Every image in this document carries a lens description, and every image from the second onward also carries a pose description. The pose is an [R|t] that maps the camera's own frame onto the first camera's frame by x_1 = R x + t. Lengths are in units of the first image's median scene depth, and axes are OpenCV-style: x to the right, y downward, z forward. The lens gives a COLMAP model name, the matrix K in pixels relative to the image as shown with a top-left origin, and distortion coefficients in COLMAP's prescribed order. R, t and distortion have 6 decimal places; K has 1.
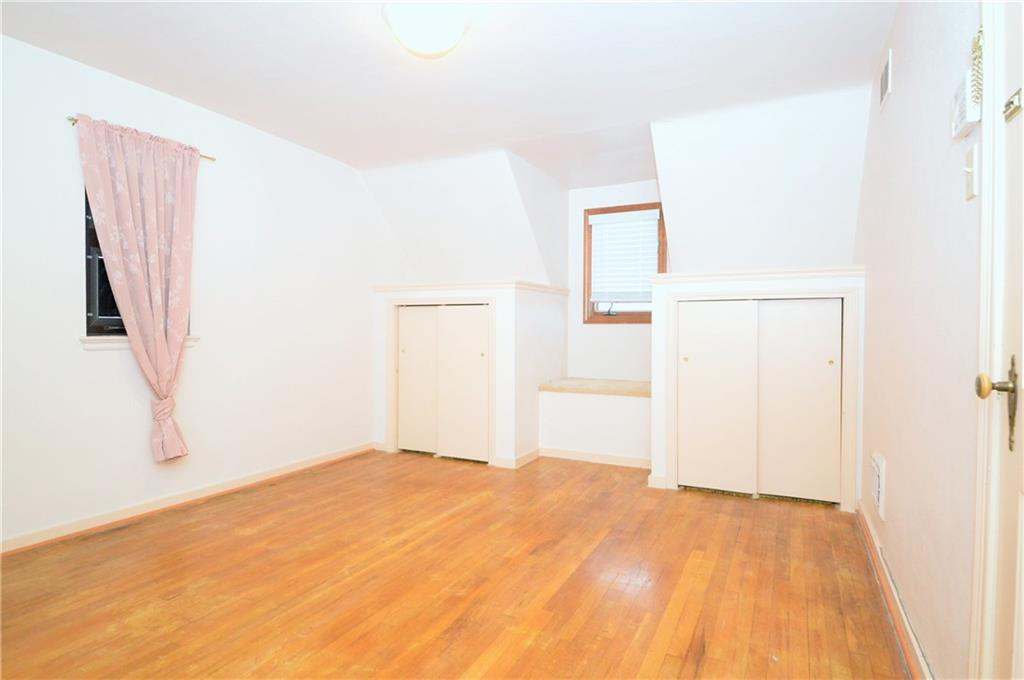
lens RADIAL K [[551.7, 0, 512.7], [0, 551.7, 333.9], [0, 0, 1]] dist [0.007765, -0.020523]
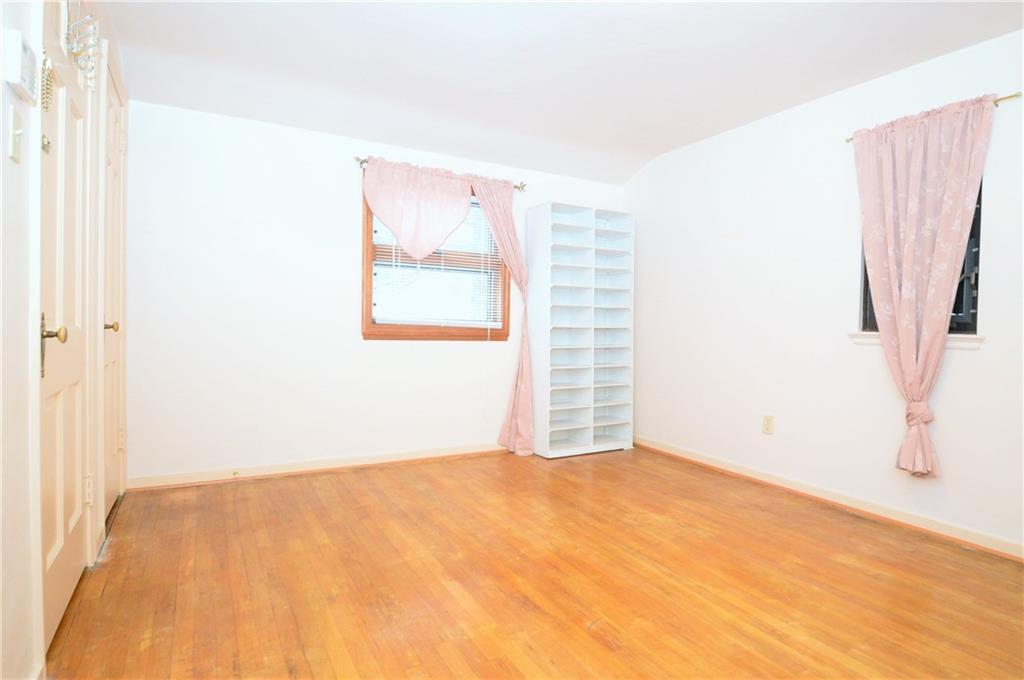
lens RADIAL K [[551.7, 0, 512.9], [0, 551.7, 335.7], [0, 0, 1]] dist [0.007765, -0.020523]
pose [[-0.570228, 0.002837, -0.821482, 0.624666], [-0.034544, 0.999027, 0.027429, 0.007574], [0.820760, 0.044018, -0.569575, 1.278266]]
